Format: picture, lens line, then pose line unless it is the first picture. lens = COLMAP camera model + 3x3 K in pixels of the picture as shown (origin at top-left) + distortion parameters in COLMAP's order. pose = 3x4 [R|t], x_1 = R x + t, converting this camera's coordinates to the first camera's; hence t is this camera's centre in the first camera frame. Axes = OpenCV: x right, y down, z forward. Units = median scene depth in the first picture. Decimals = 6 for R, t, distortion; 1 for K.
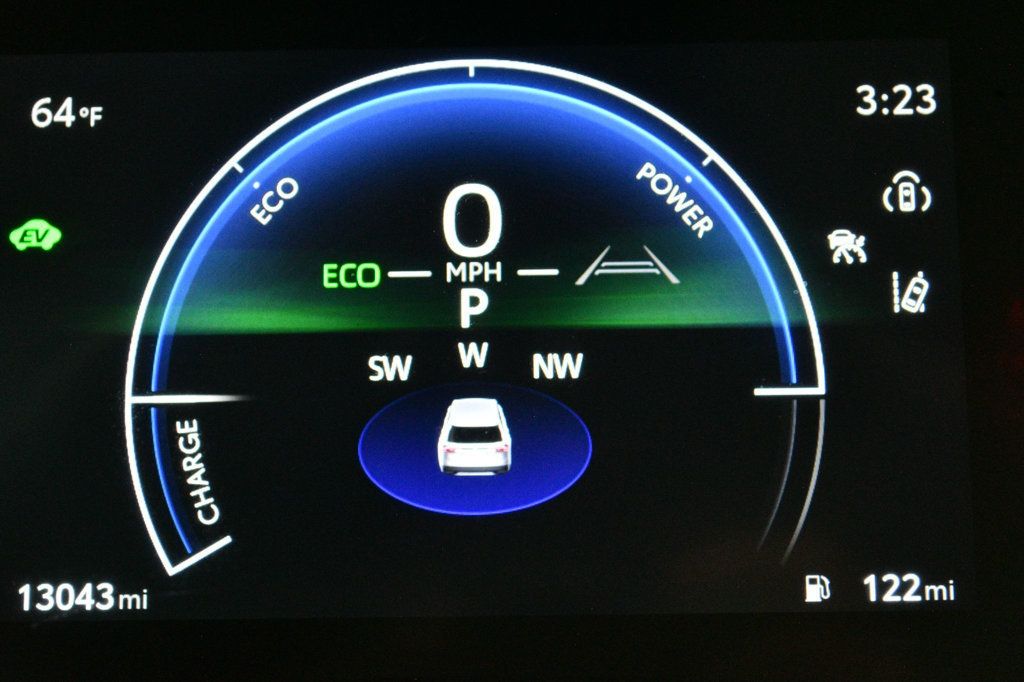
lens RADIAL K [[2502.0, 0, 520.1], [0, 2502.0, 336.2], [0, 0, 1]] dist [-0.017000, 0.000000]
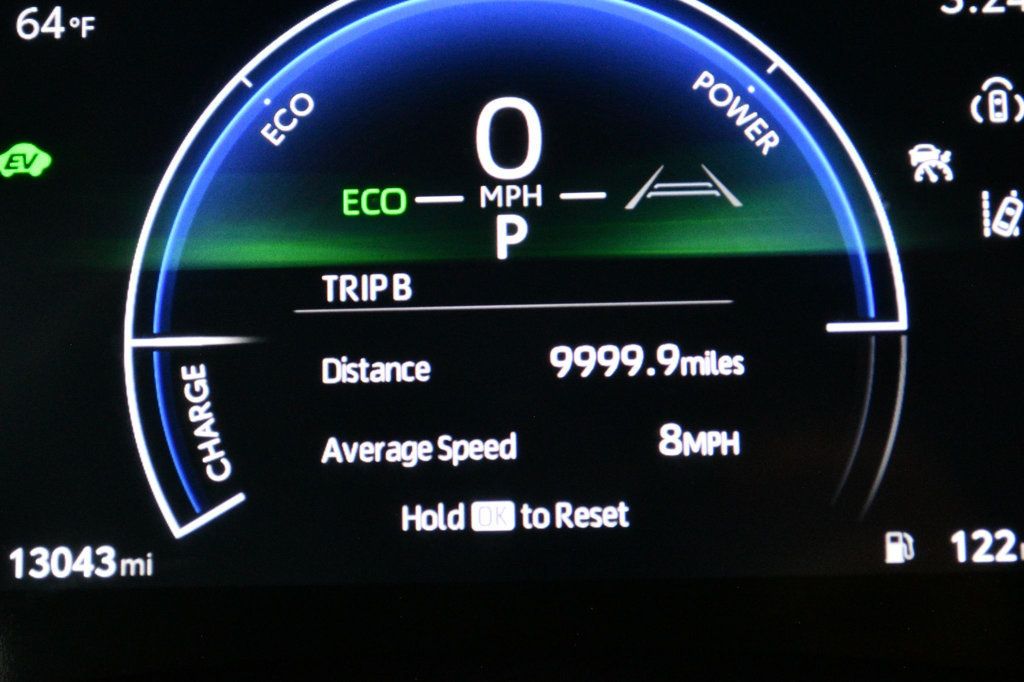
lens RADIAL K [[2502.0, 0, 514.1], [0, 2502.0, 338.6], [0, 0, 1]] dist [-0.017000, 0.000000]
pose [[0.999549, -0.009340, -0.028552, 0.007603], [0.010388, 0.999270, 0.036756, -0.007702], [0.028188, -0.037036, 0.998916, 0.106383]]
